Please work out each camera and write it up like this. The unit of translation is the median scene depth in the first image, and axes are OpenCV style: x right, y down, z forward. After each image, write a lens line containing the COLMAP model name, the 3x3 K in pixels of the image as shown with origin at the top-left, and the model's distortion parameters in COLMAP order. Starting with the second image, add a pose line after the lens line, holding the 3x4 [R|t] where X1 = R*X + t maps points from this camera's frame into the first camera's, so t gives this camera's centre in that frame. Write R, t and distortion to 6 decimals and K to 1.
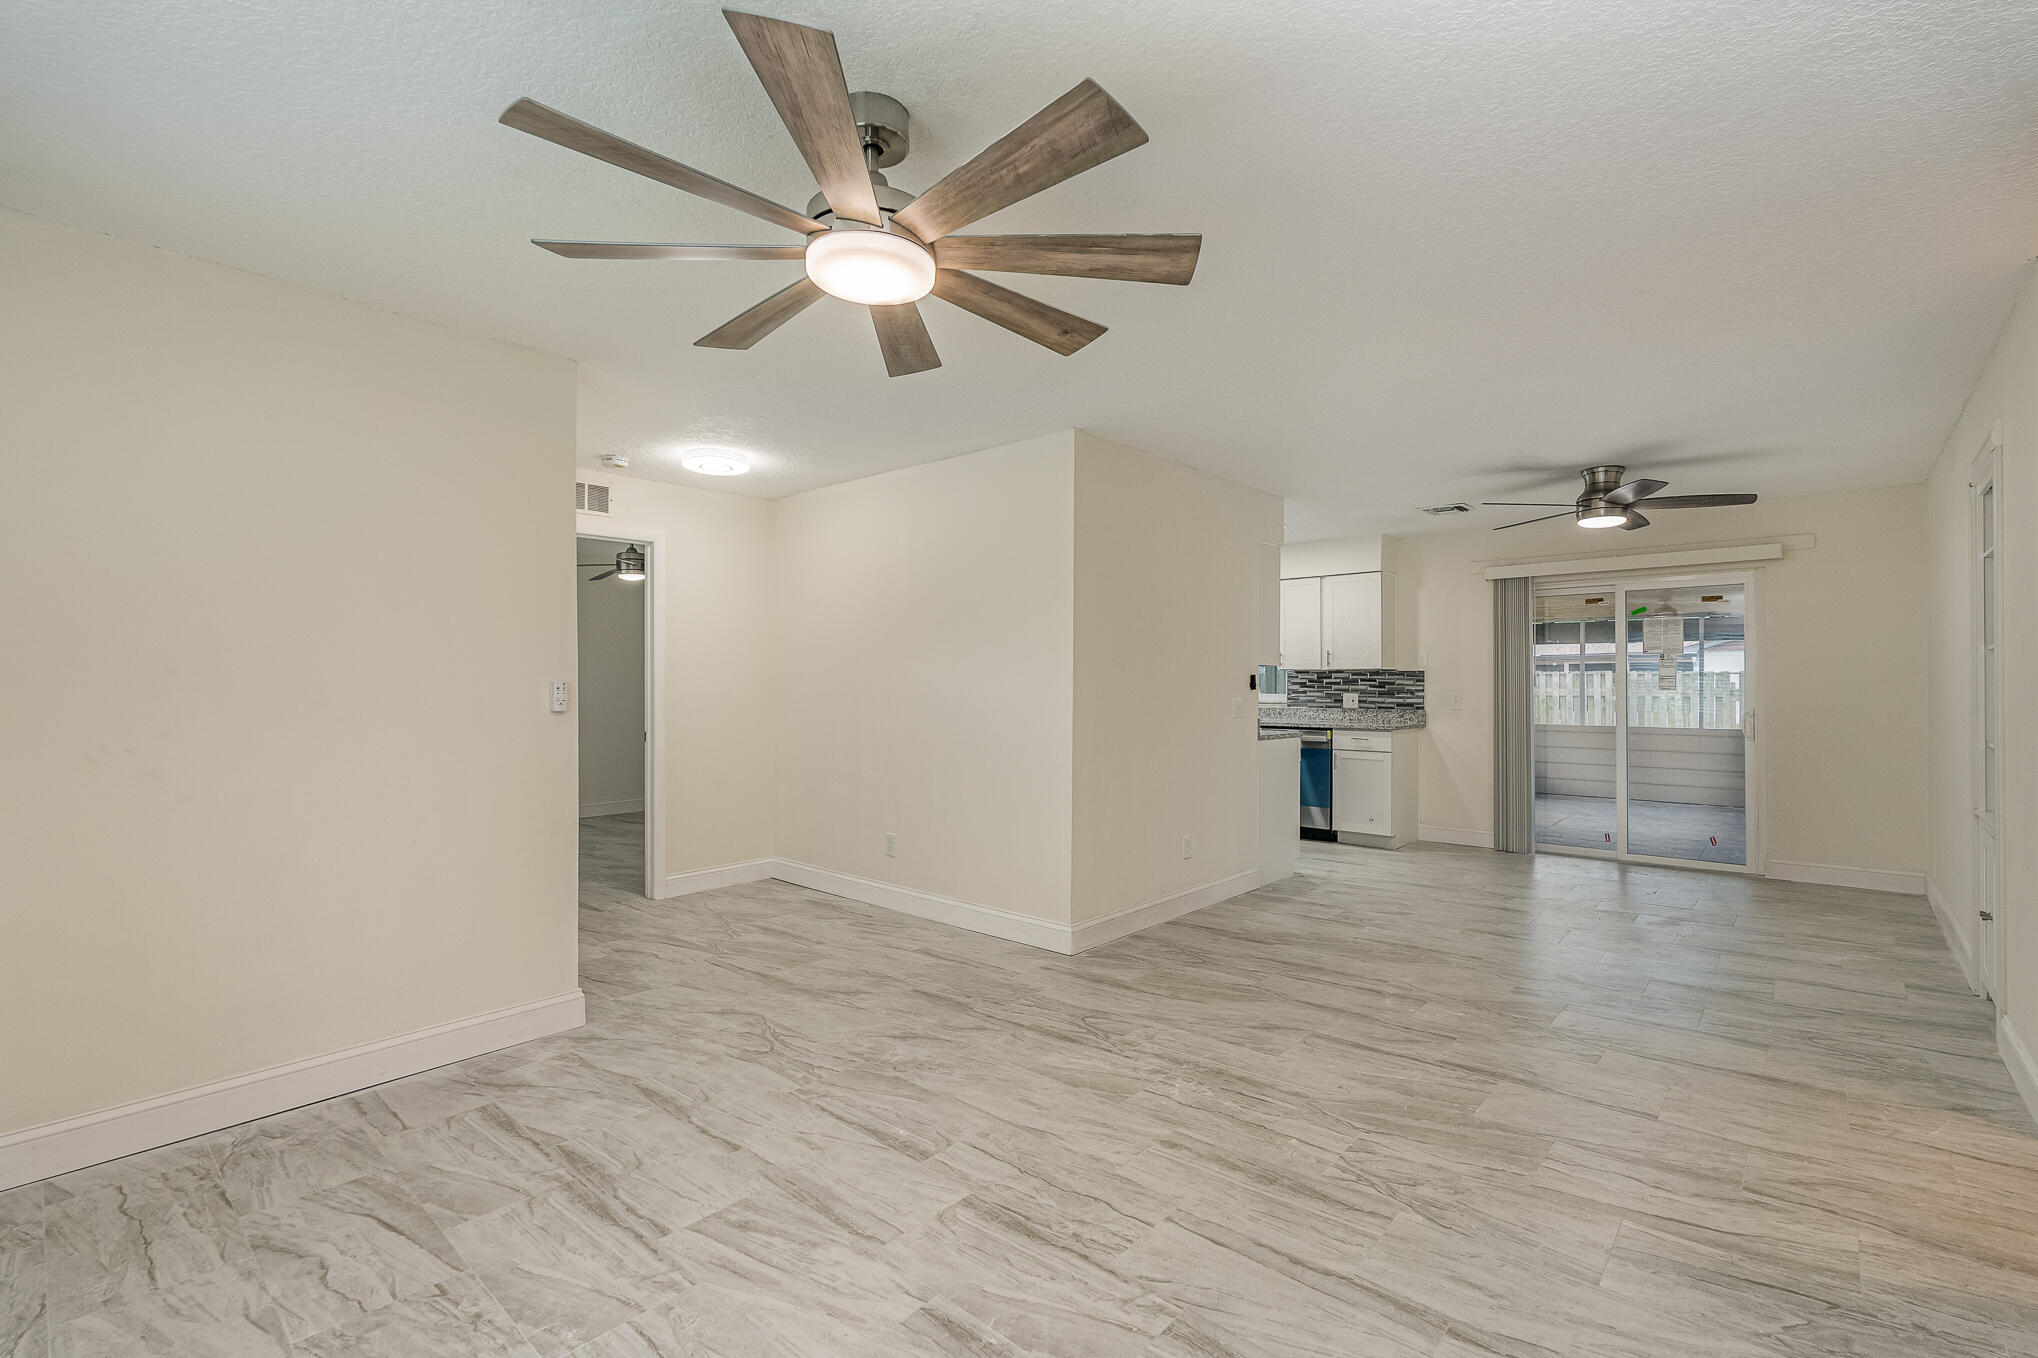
lens RADIAL K [[901.9, 0, 1020.0], [0, 901.9, 689.1], [0, 0, 1]] dist [-0.004476, 0.000988]
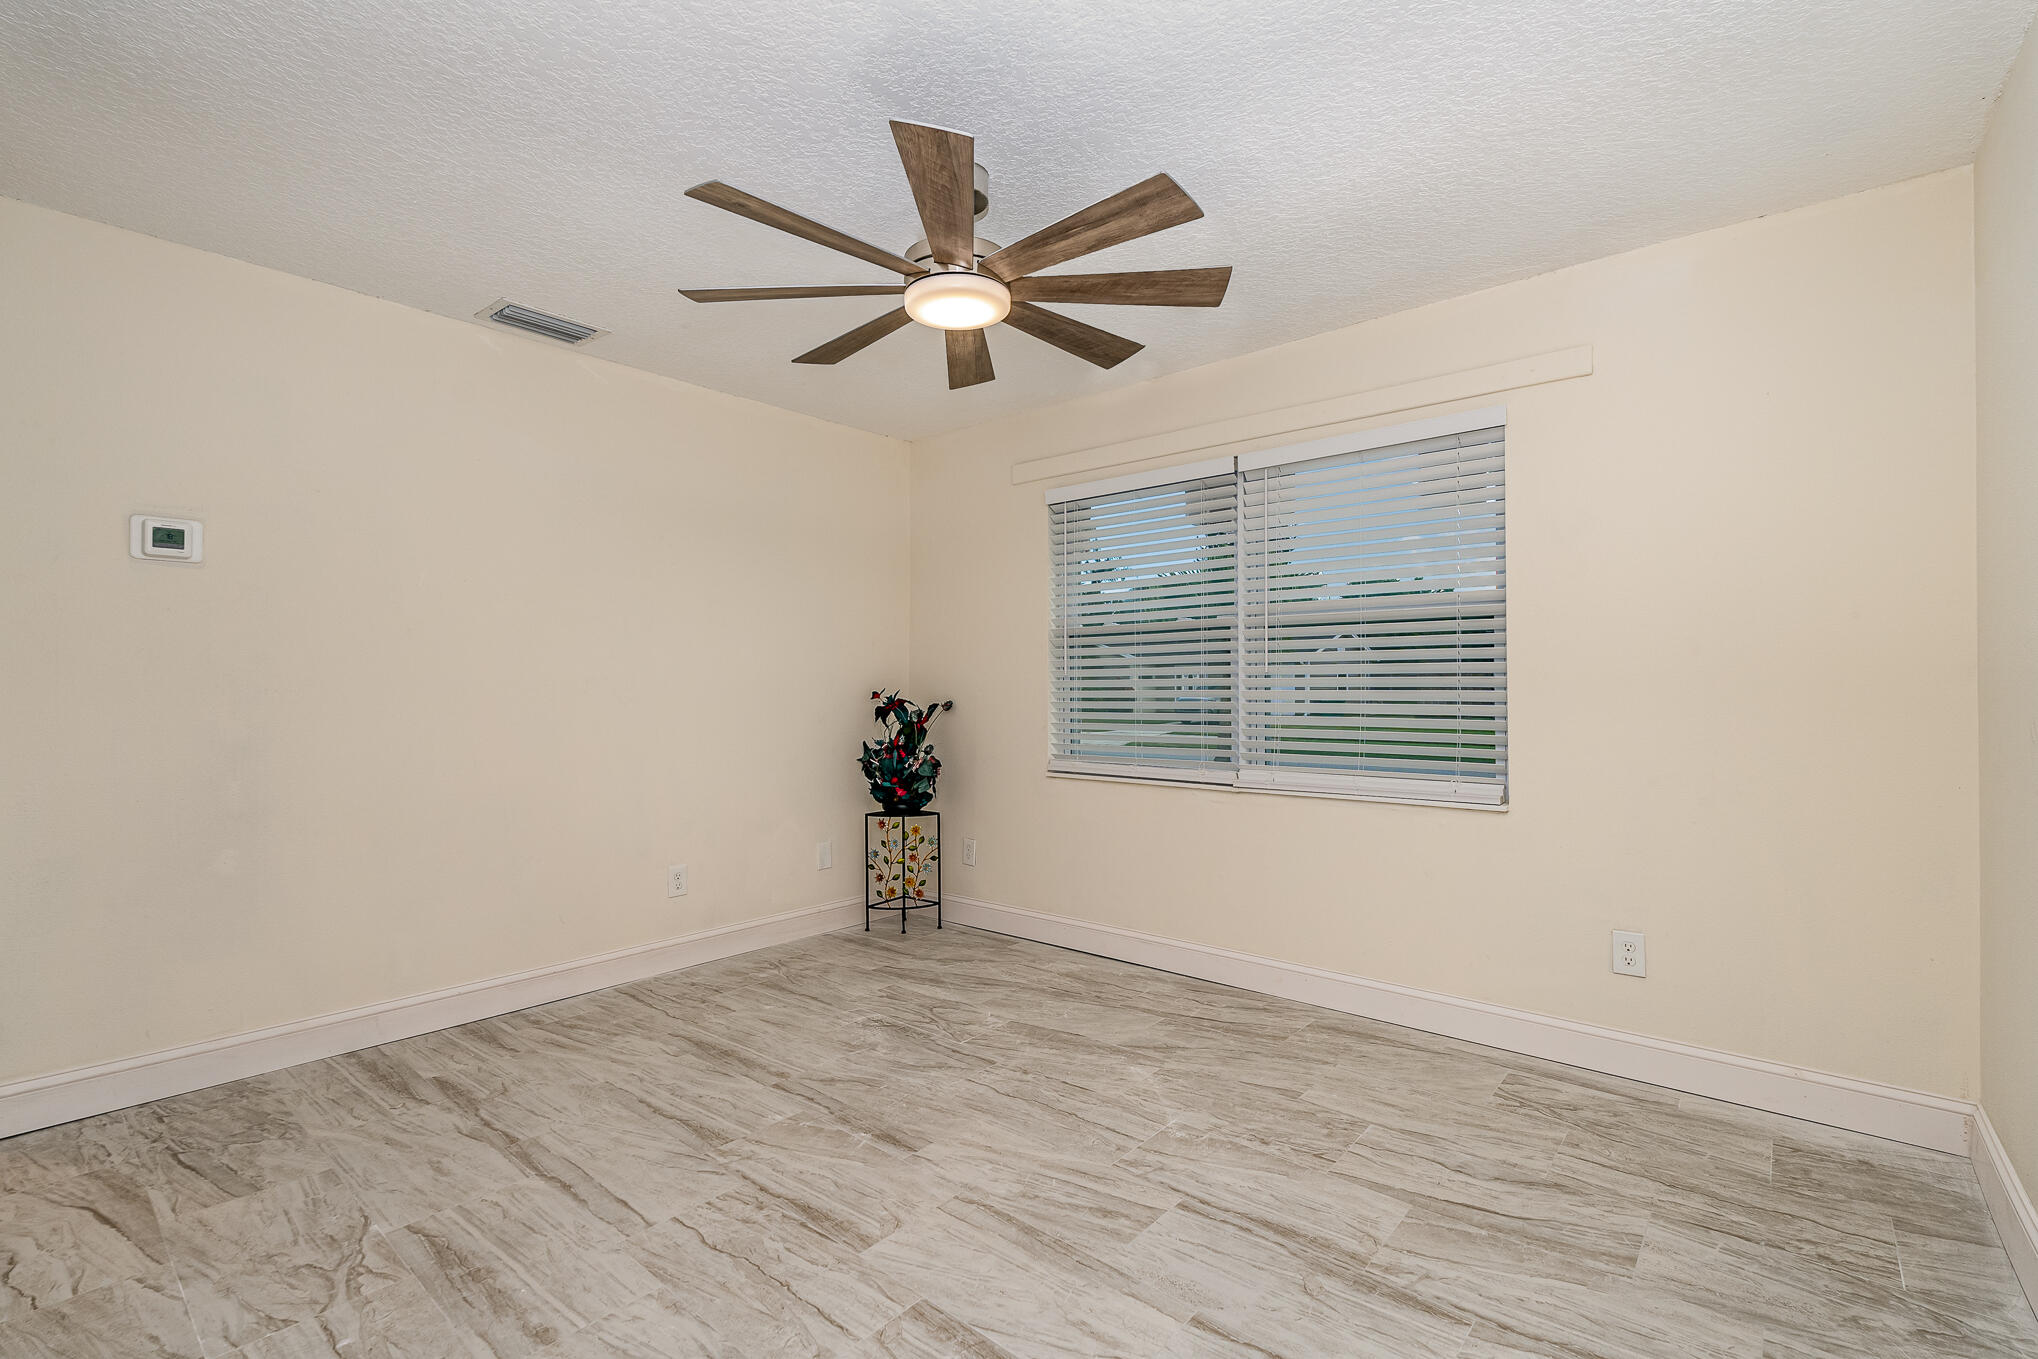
lens RADIAL K [[901.9, 0, 1021.4], [0, 901.9, 678.7], [0, 0, 1]] dist [-0.004476, 0.000988]
pose [[-0.999730, 0.003312, -0.023019, -0.144658], [0.003280, 0.999994, 0.001450, 0.022158], [0.023024, 0.001374, -0.999734, 1.427393]]
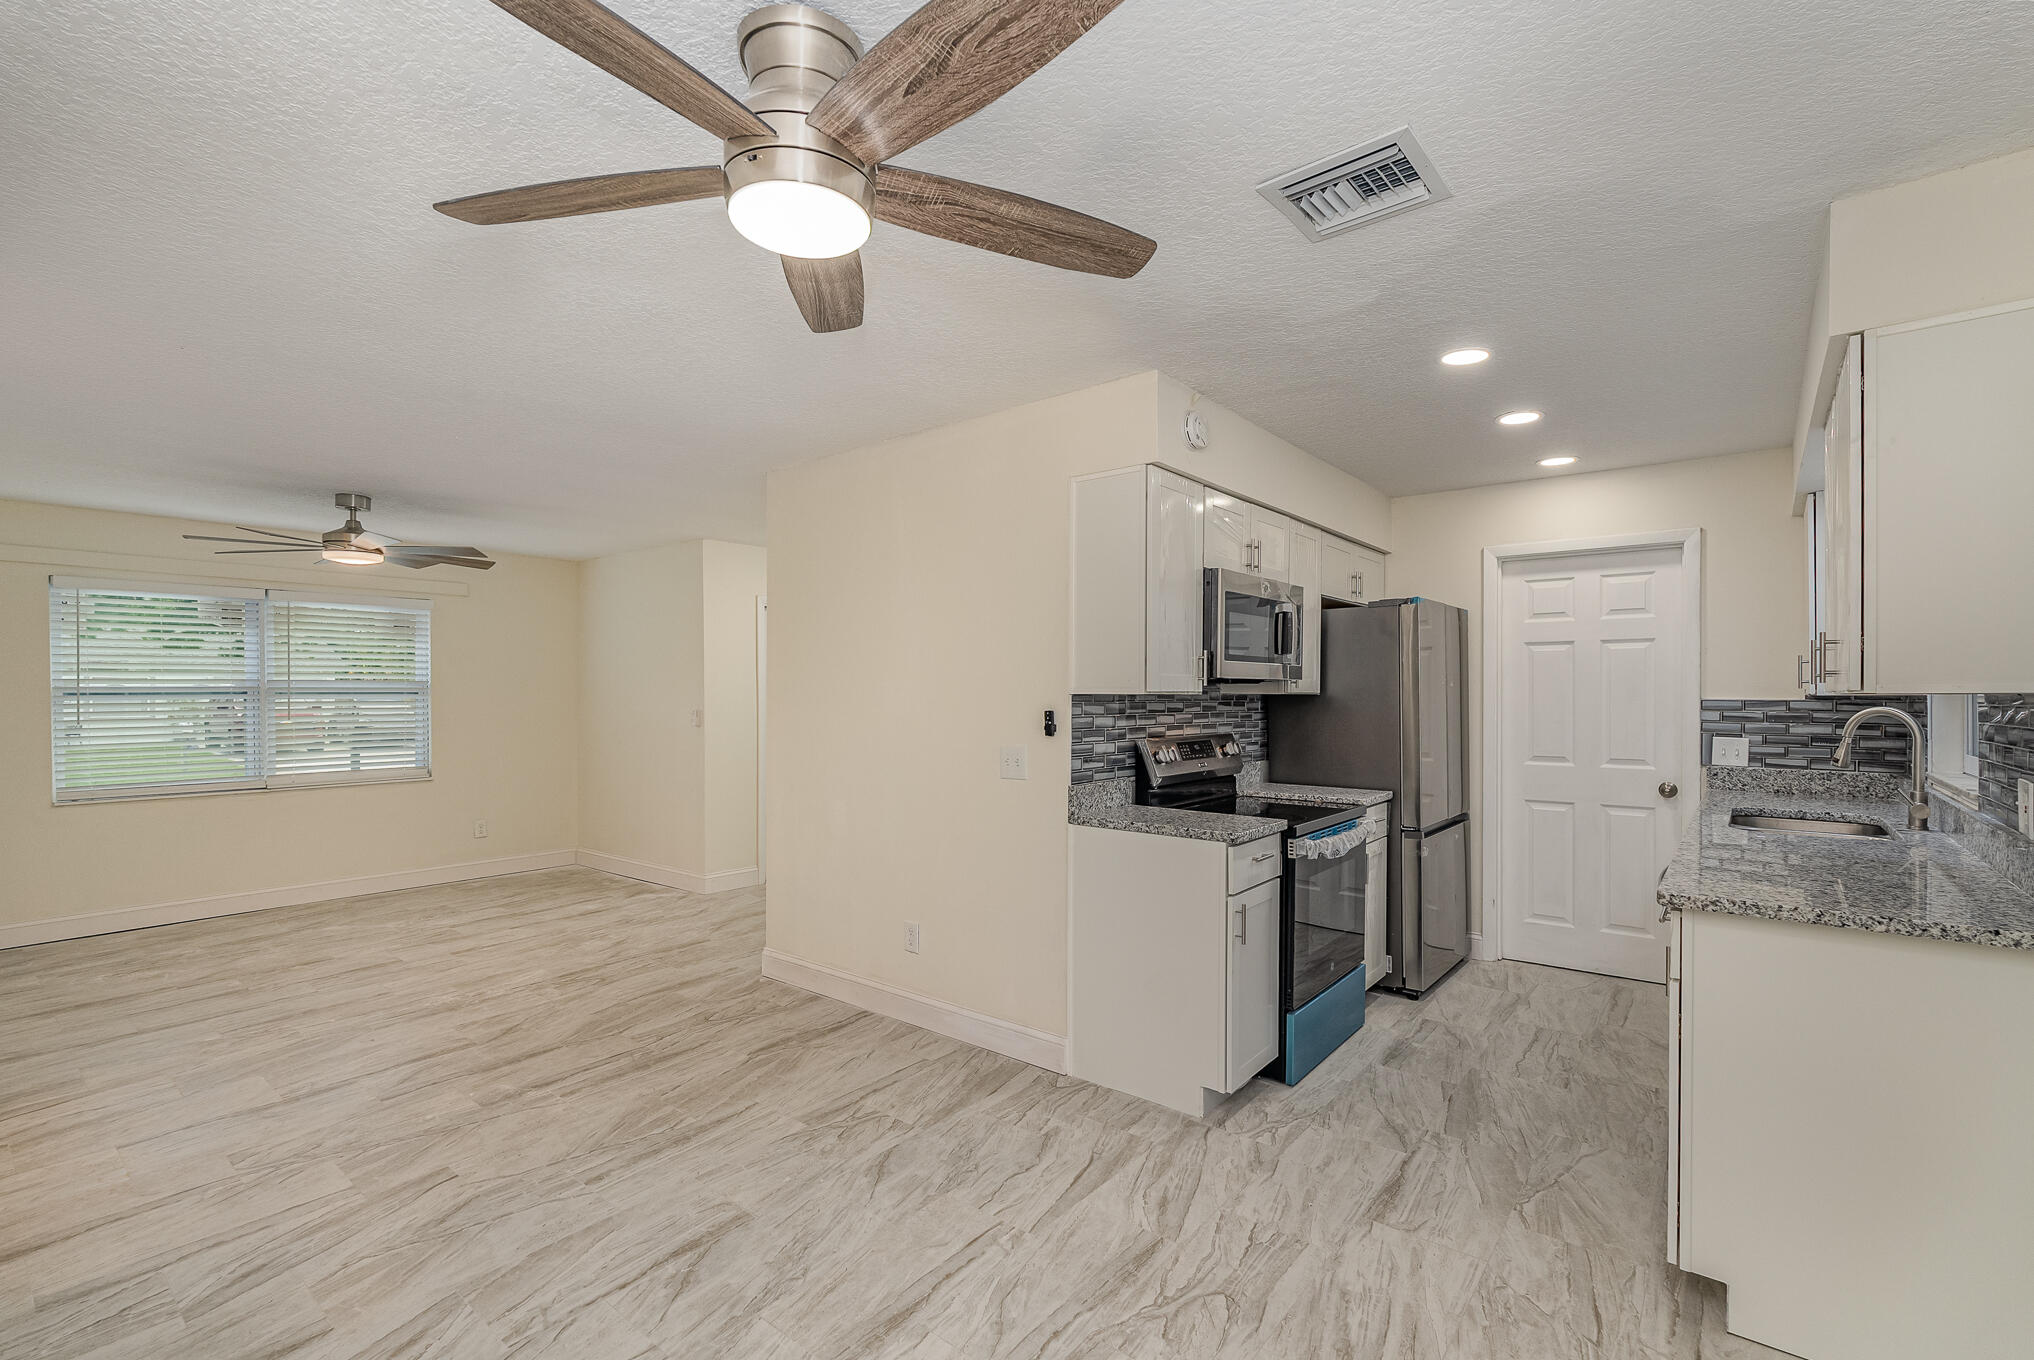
lens RADIAL K [[900.1, 0, 1014.6], [0, 900.1, 695.5], [0, 0, 1]] dist [-0.004476, 0.000988]
pose [[0.045405, 0.001606, -0.998967, 1.624723], [-0.005061, 0.999986, 0.001378, -0.051540], [0.998956, 0.004993, 0.045412, 1.802007]]
